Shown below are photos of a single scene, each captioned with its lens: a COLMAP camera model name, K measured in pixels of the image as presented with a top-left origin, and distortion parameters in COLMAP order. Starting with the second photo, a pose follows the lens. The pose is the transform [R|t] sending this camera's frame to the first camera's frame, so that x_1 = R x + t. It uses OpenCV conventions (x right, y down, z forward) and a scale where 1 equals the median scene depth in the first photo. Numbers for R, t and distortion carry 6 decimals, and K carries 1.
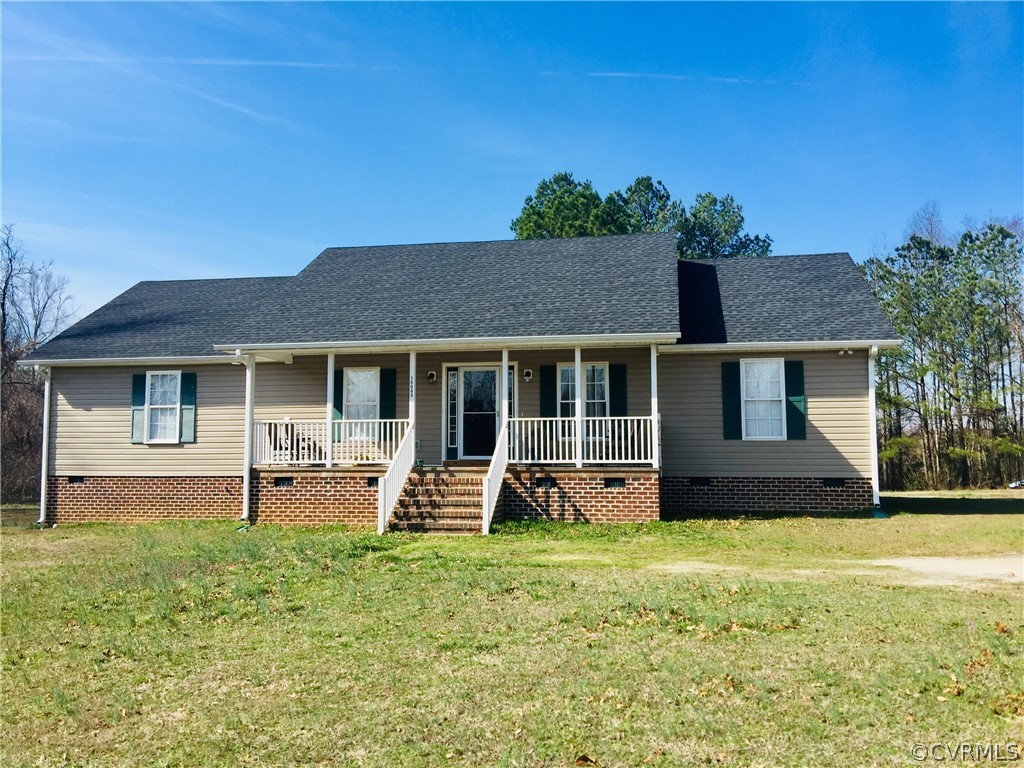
lens RADIAL K [[912.4, 0, 512.0], [0, 912.4, 384.0], [0, 0, 1]] dist [-0.010185, -0.003508]
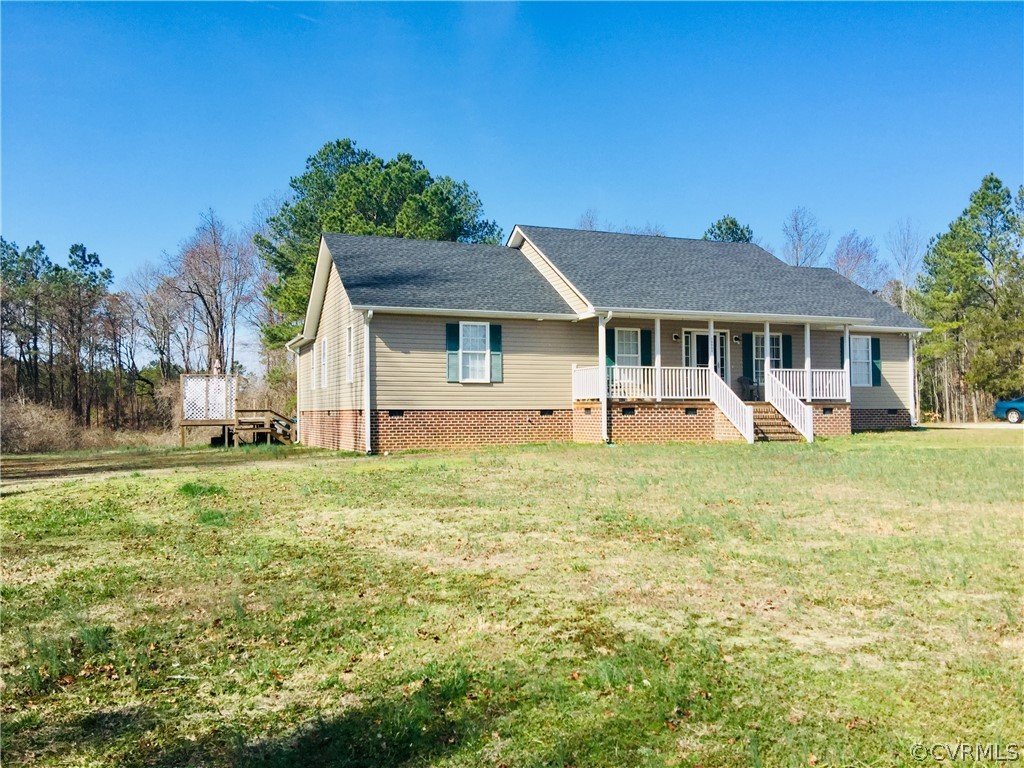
lens RADIAL K [[872.9, 0, 526.8], [0, 872.9, 379.7], [0, 0, 1]] dist [0.073015, -0.141082]
pose [[0.851357, 0.017582, 0.524292, -0.954395], [-0.041781, 0.998536, 0.034361, 0.019470], [-0.522920, -0.051159, 0.850845, -0.019761]]
